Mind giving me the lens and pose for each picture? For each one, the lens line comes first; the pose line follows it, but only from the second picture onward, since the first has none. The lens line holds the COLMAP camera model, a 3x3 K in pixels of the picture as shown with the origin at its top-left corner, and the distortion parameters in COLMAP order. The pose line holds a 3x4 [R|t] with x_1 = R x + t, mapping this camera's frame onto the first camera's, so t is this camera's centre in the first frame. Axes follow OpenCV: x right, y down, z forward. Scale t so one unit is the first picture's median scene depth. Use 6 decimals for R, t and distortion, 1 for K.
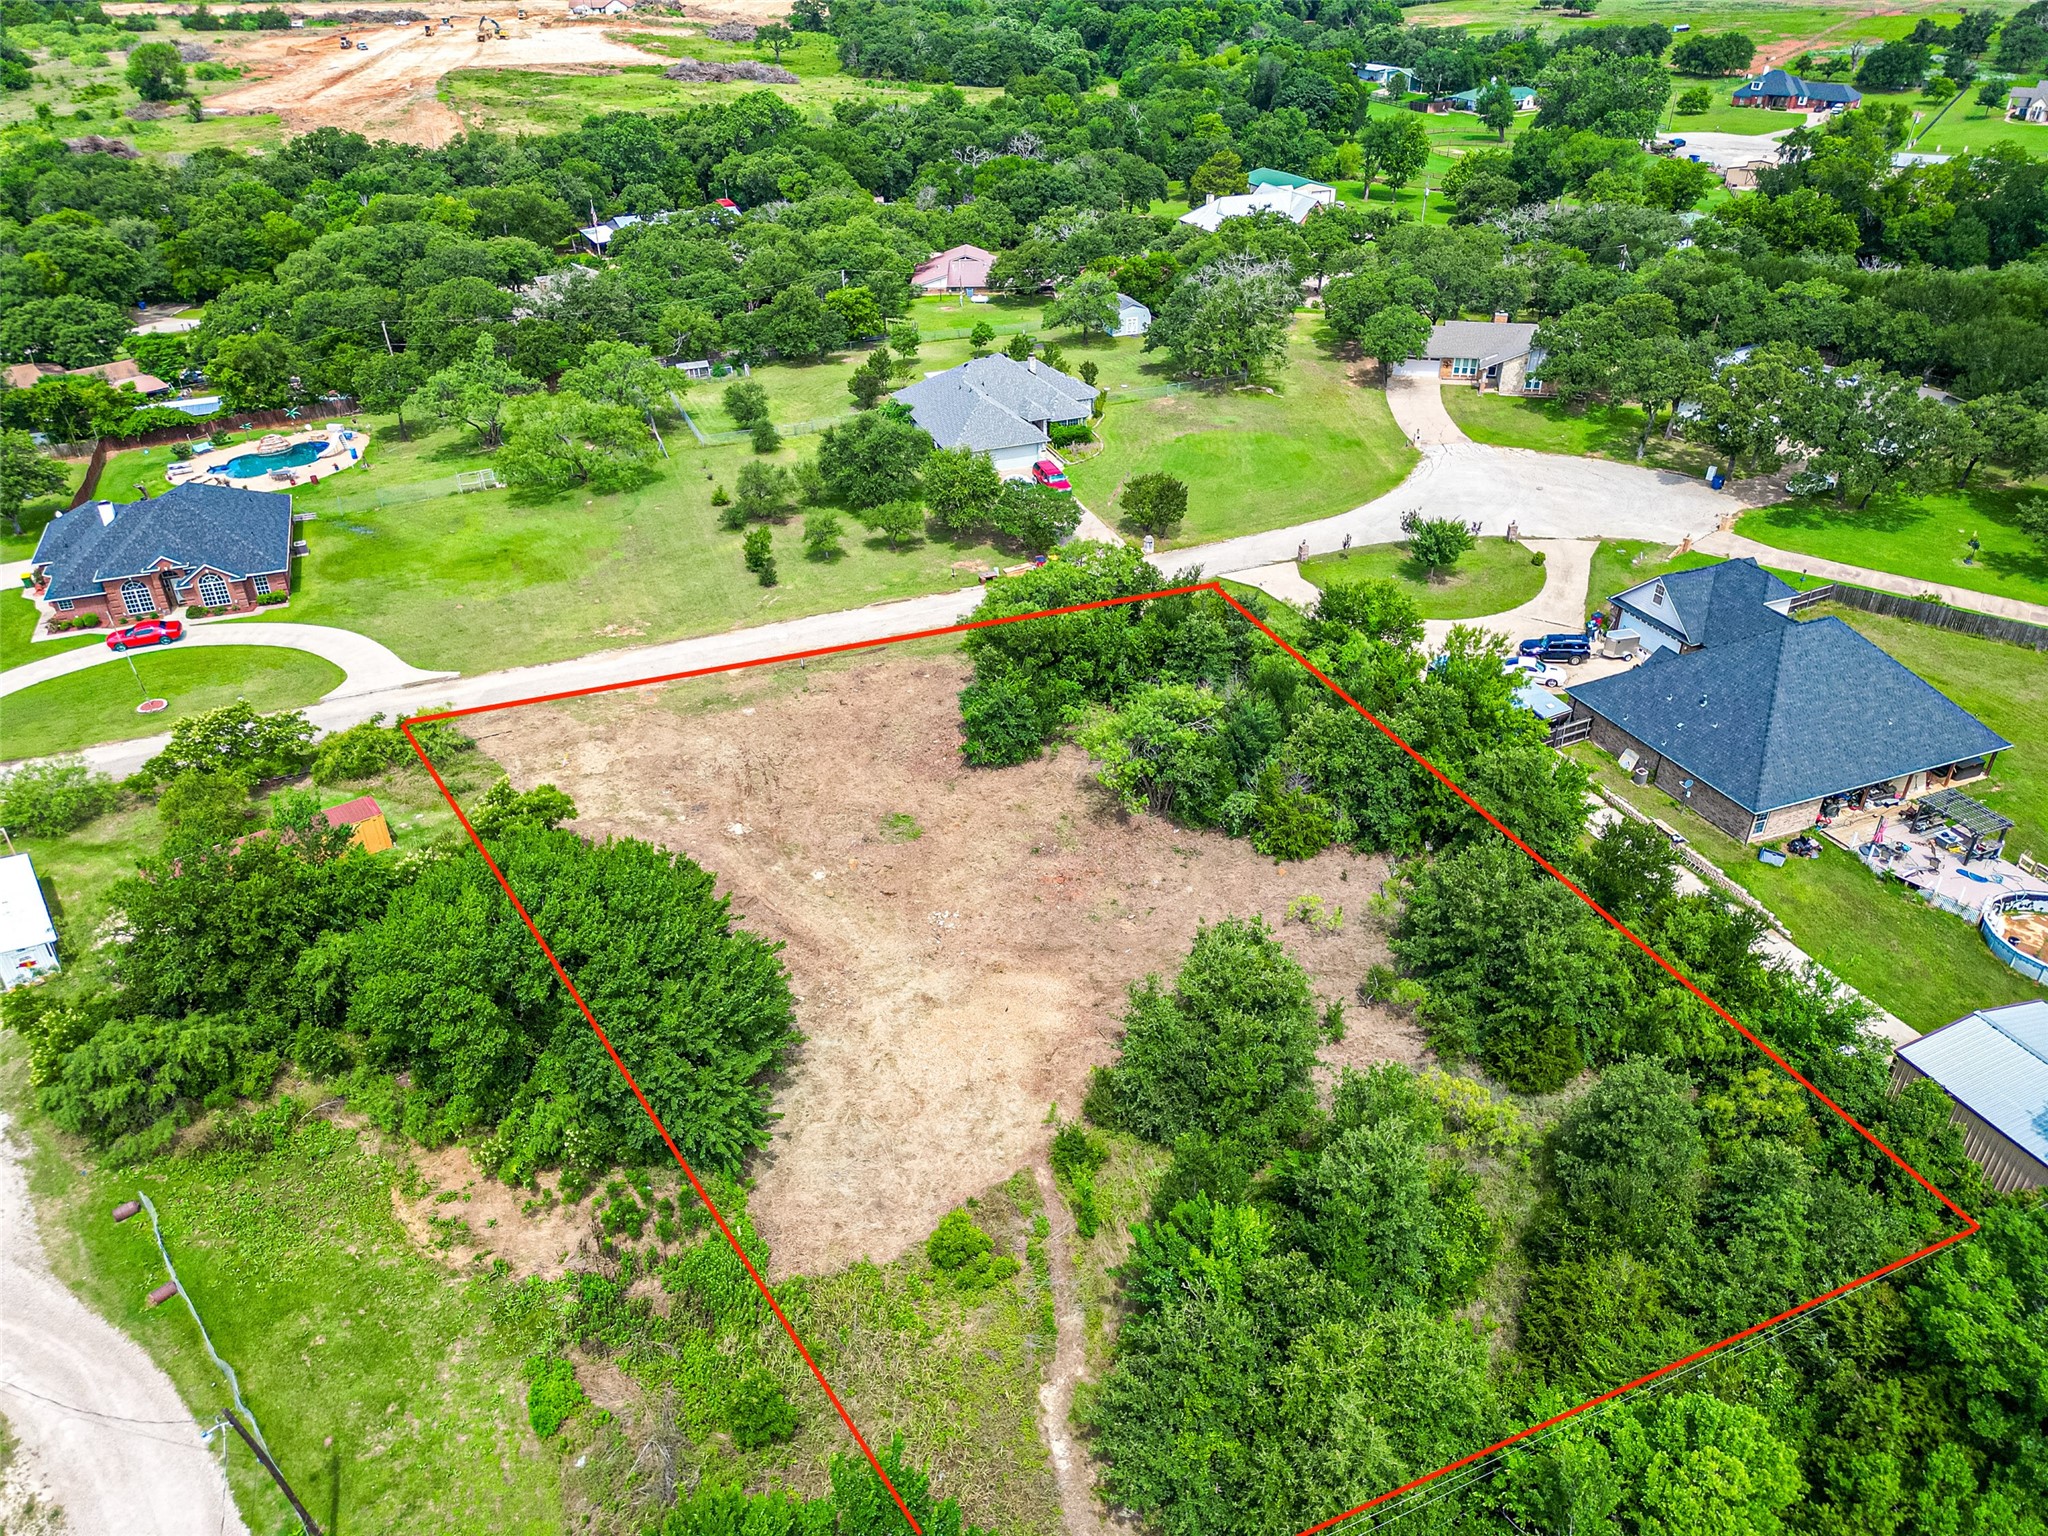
lens RADIAL K [[1457.9, 0, 1024.4], [0, 1457.9, 744.3], [0, 0, 1]] dist [0.075594, -0.082336]
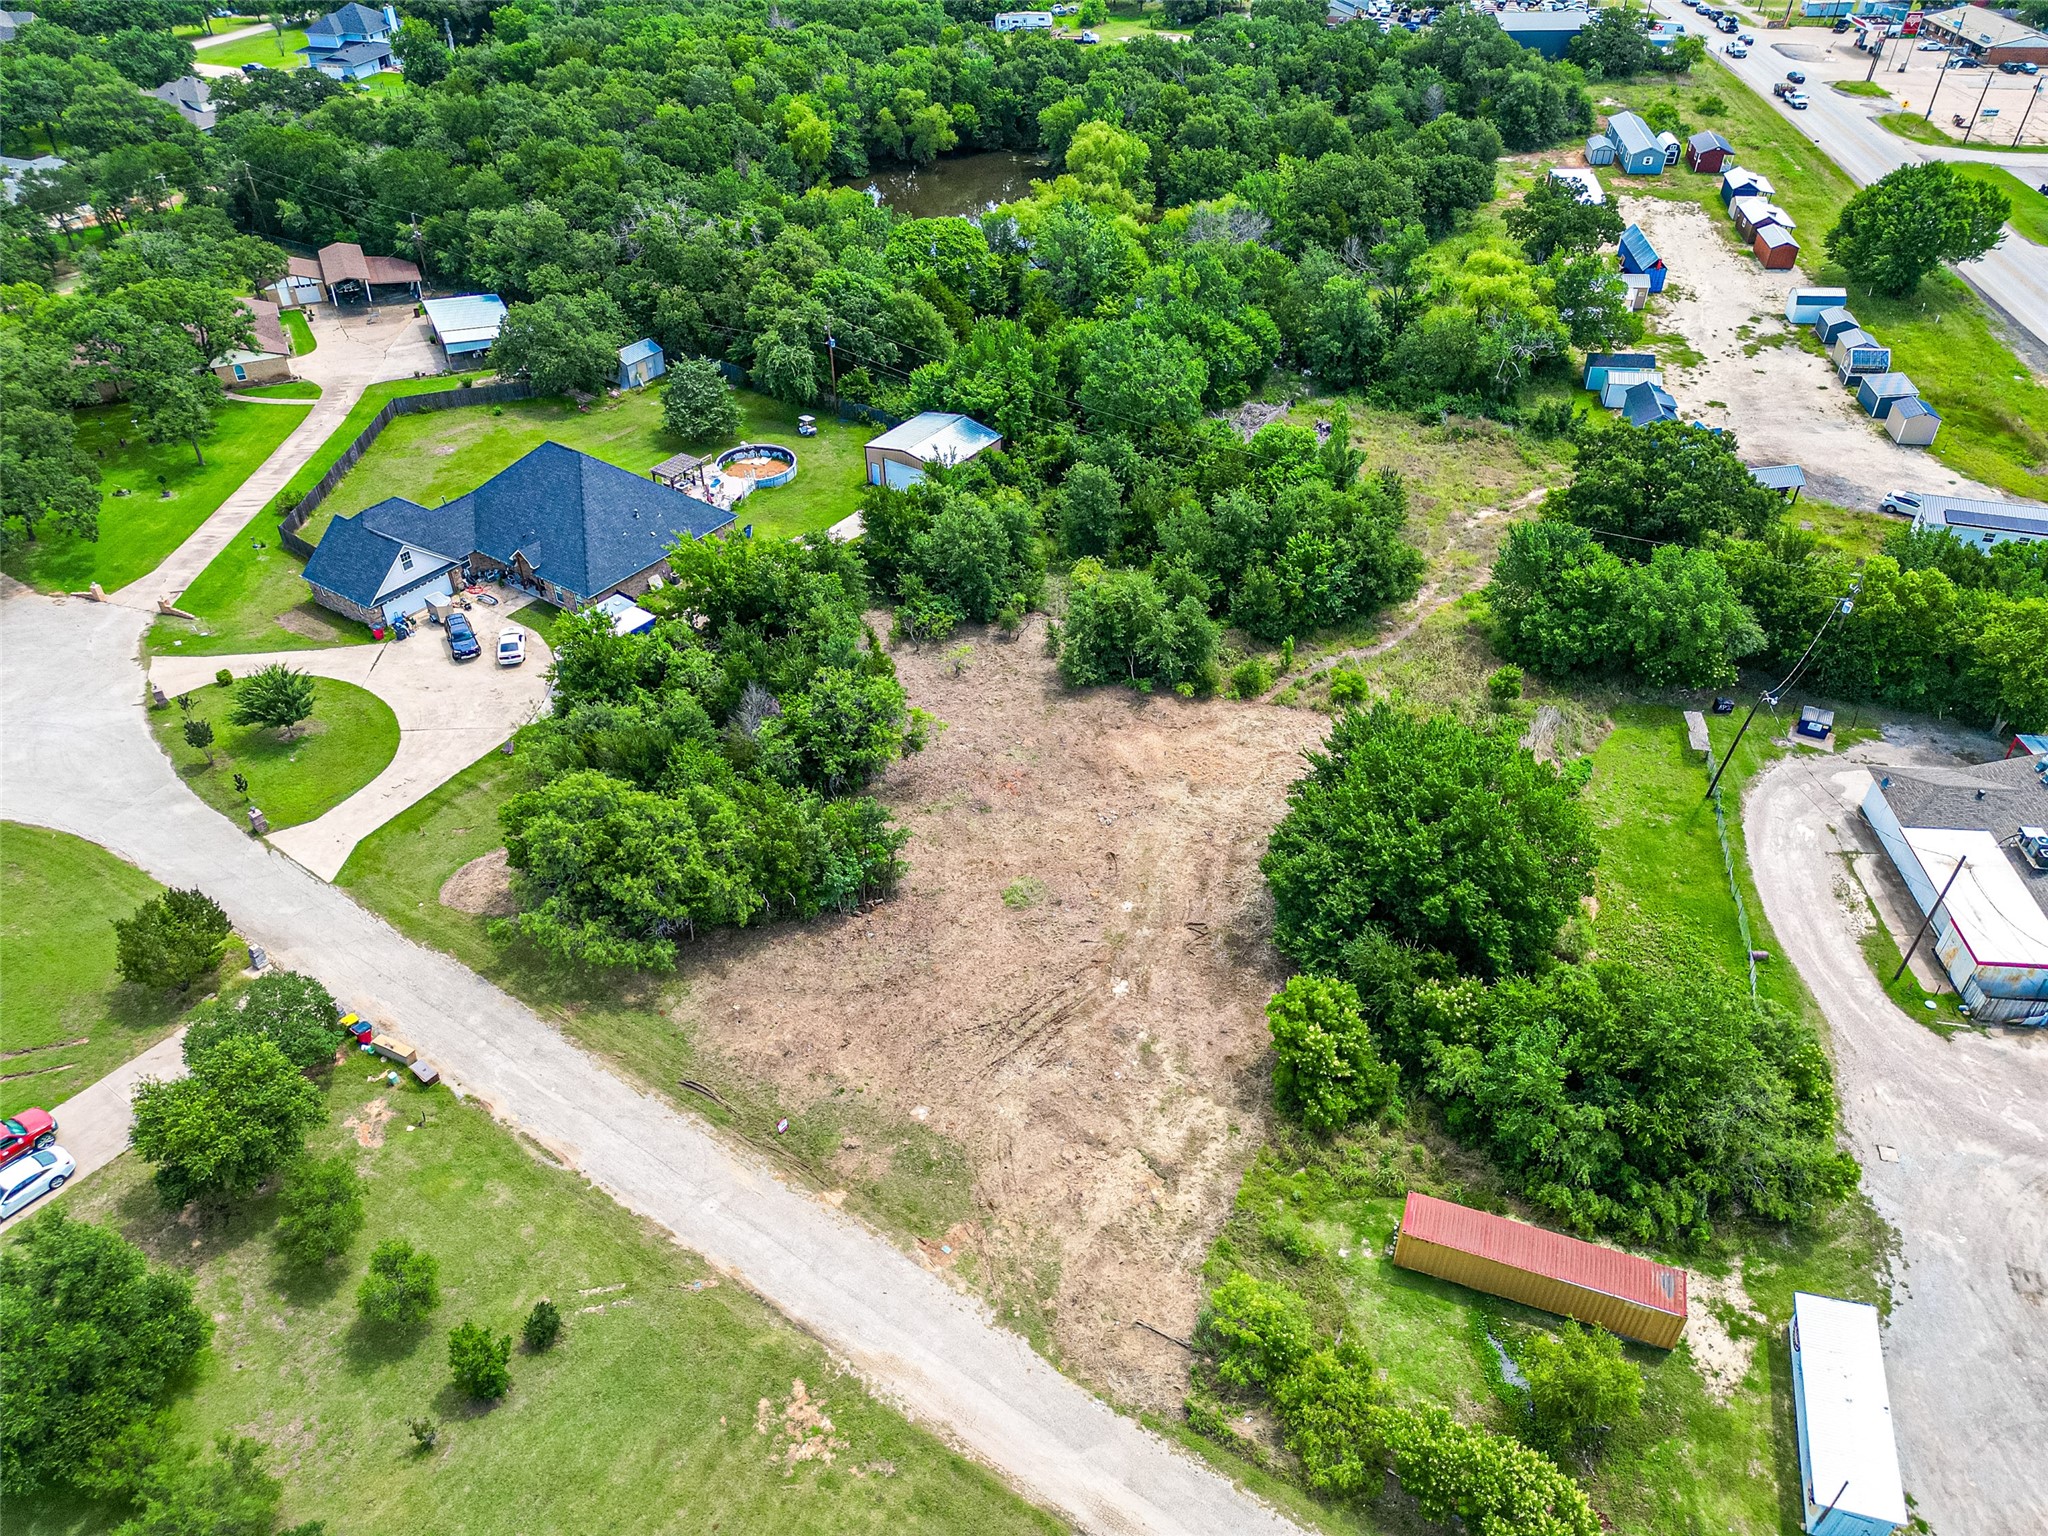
lens RADIAL K [[1457.9, 0, 1024.4], [0, 1457.9, 744.3], [0, 0, 1]] dist [0.075594, -0.082336]
pose [[-0.547873, -0.492835, 0.675980, -0.650250], [0.434456, 0.522910, 0.733358, -0.667587], [-0.714901, 0.695470, -0.072374, 0.913538]]
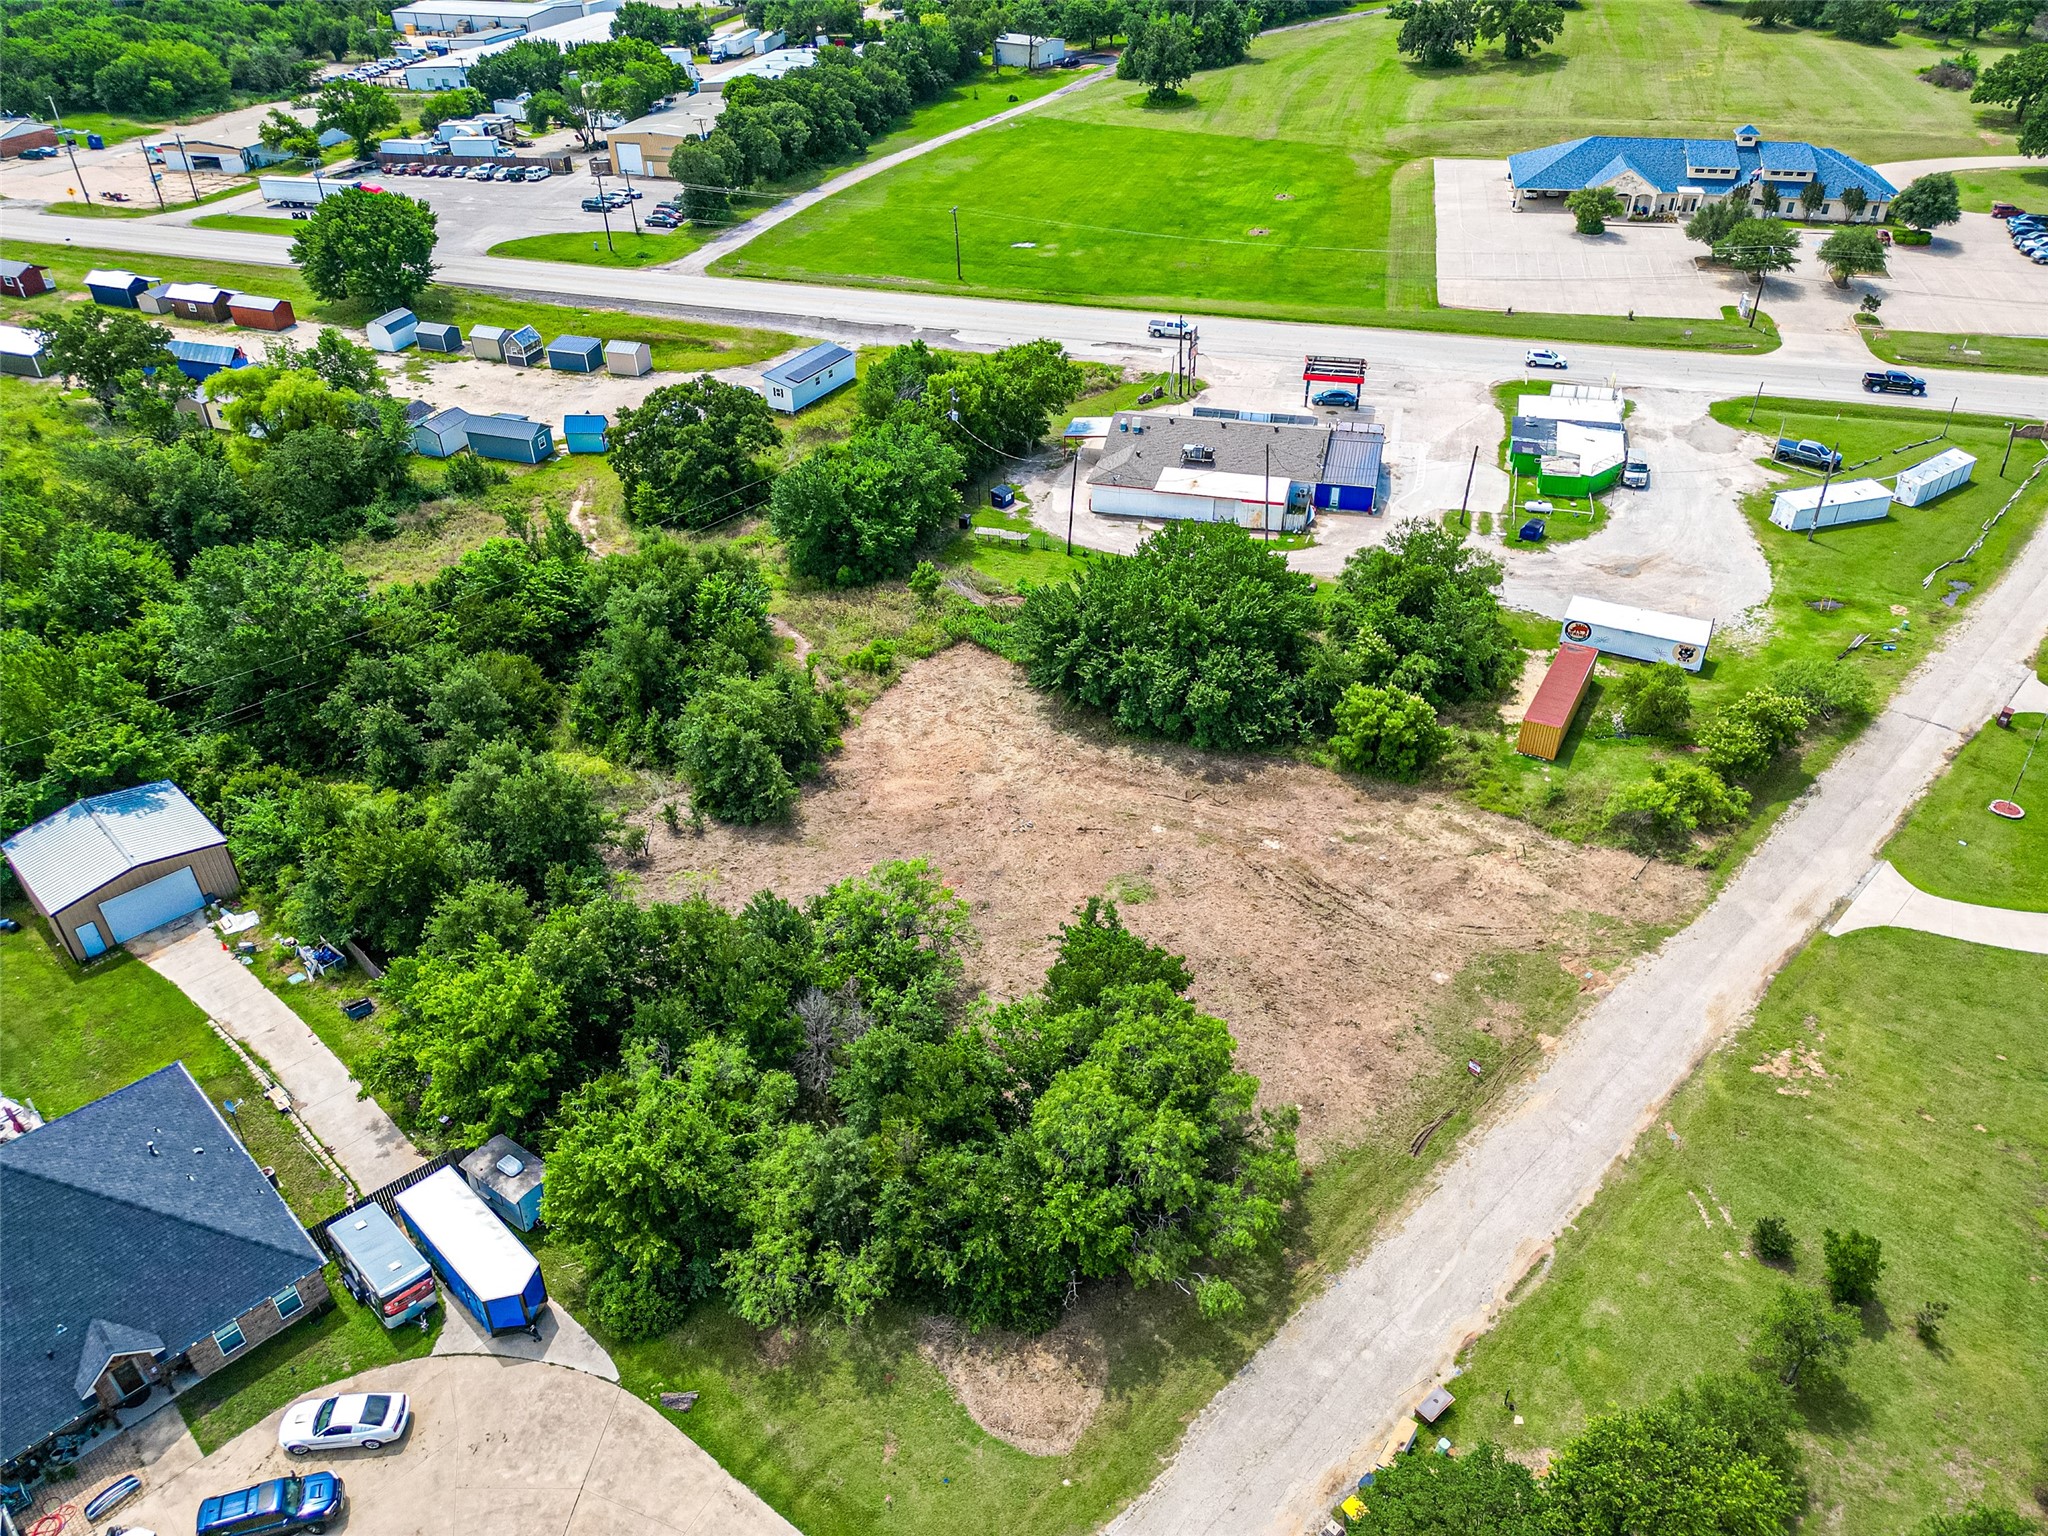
lens RADIAL K [[1481.5, 0, 1024.1], [0, 1481.5, 702.9], [0, 0, 1]] dist [0.071692, -0.069349]
pose [[-0.916209, 0.221835, -0.333692, 0.254260], [-0.192848, 0.485863, 0.852494, -0.748987], [0.351242, 0.845415, -0.402371, 1.153821]]
